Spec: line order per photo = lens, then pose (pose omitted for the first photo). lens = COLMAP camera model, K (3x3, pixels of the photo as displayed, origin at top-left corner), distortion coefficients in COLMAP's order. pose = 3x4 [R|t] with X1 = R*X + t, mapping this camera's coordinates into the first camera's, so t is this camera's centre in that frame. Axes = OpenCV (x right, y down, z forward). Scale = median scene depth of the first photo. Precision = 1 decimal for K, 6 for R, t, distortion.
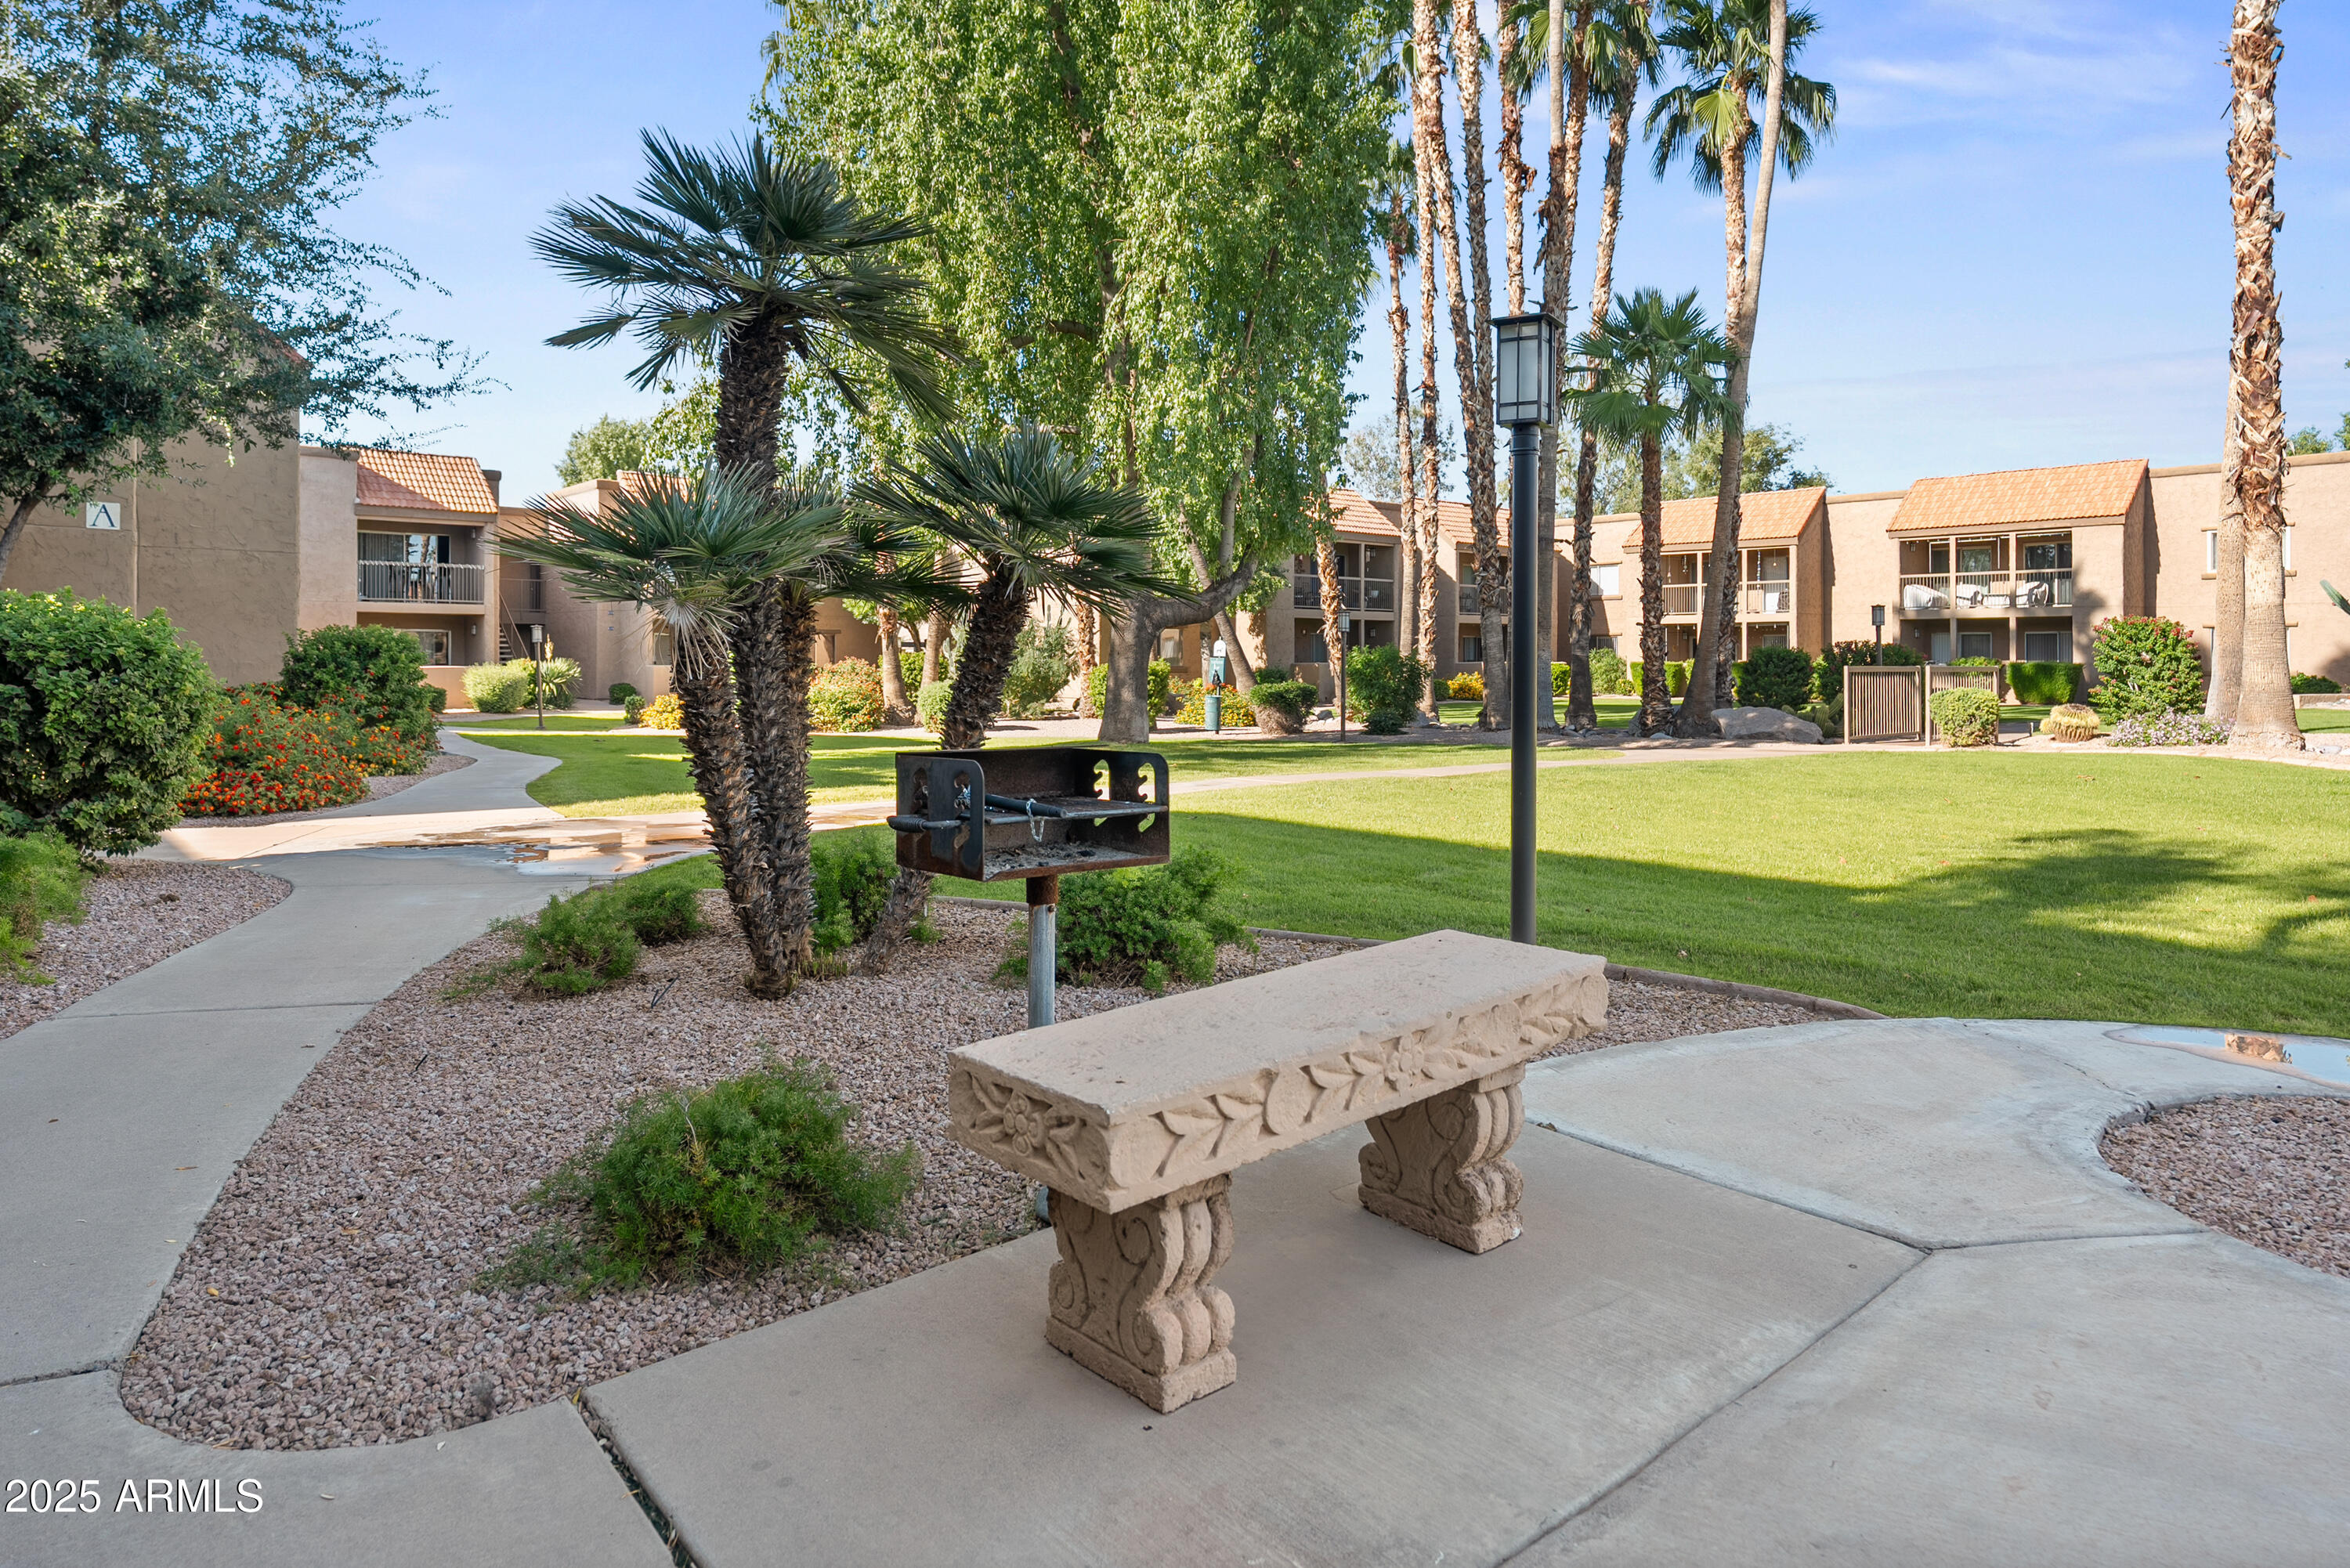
lens RADIAL K [[1284.5, 0, 1175.5], [0, 1284.5, 696.5], [0, 0, 1]] dist [-0.001341, 0.000275]
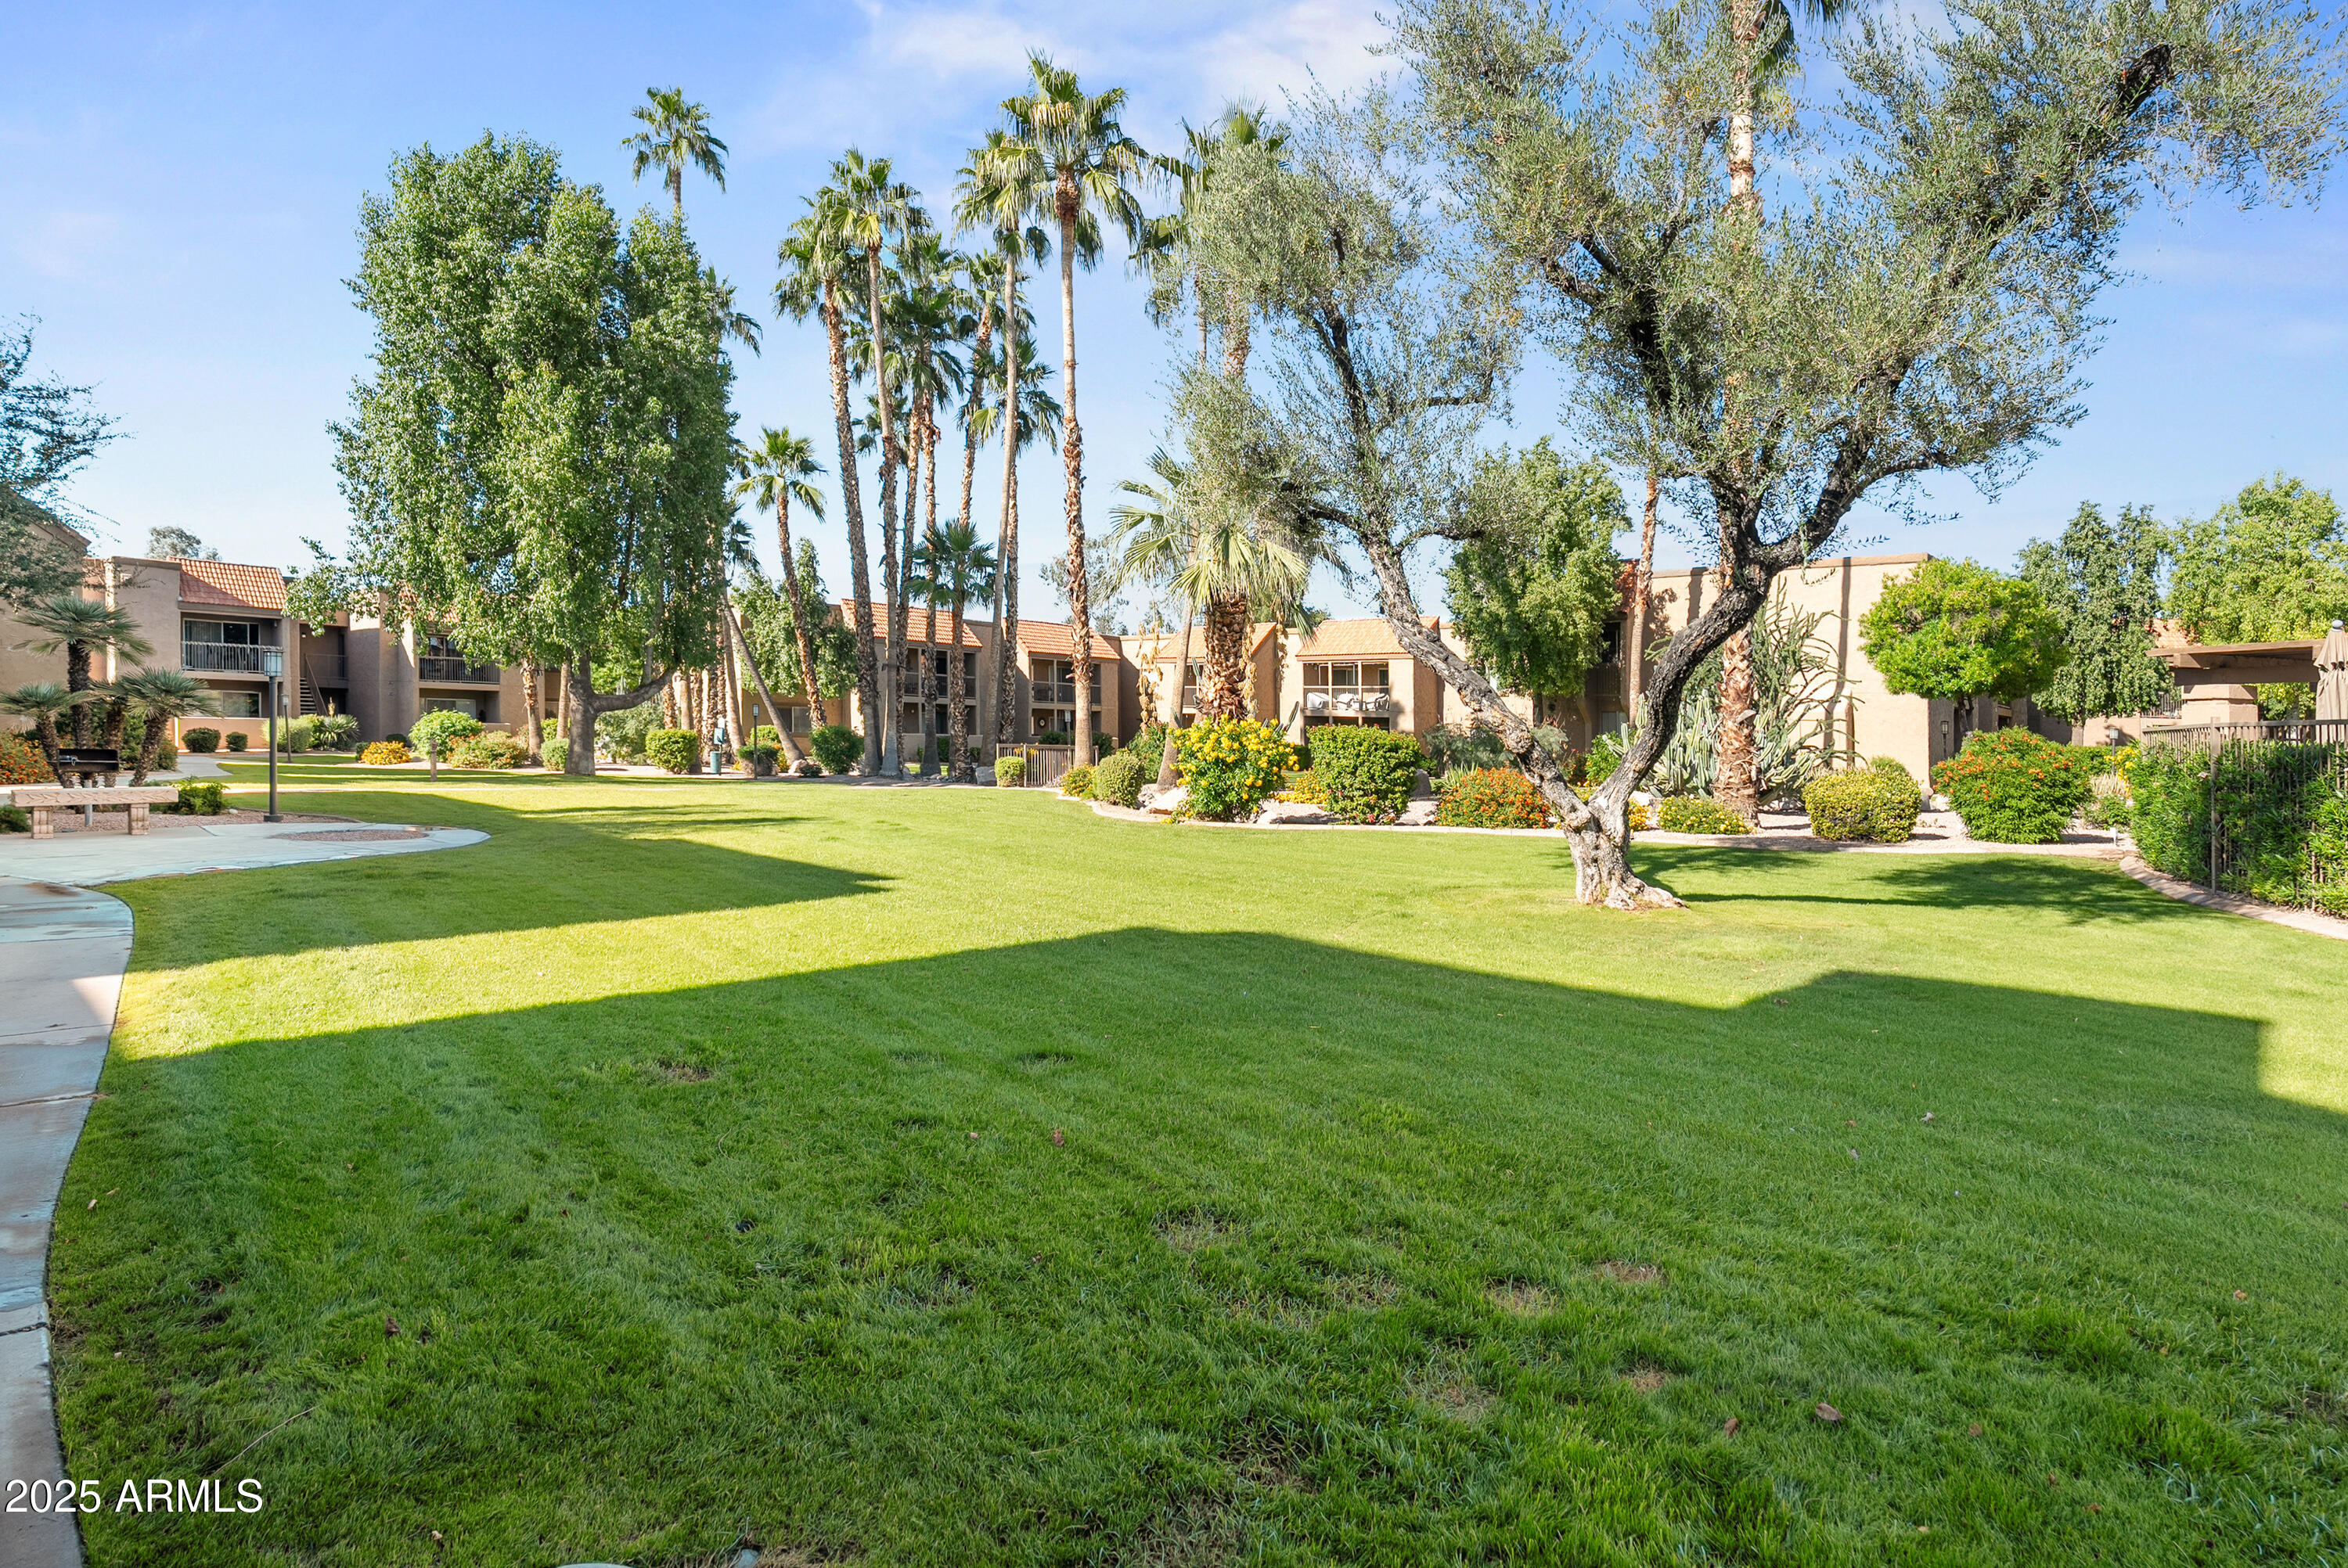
lens RADIAL K [[1150.1, 0, 1174.0], [0, 1150.1, 784.0], [0, 0, 1]] dist [0.000845, -0.000287]
pose [[0.996105, 0.025572, 0.084386, 0.328520], [-0.027166, 0.999473, 0.017796, -0.001214], [-0.083887, -0.020019, 0.996274, -0.333256]]
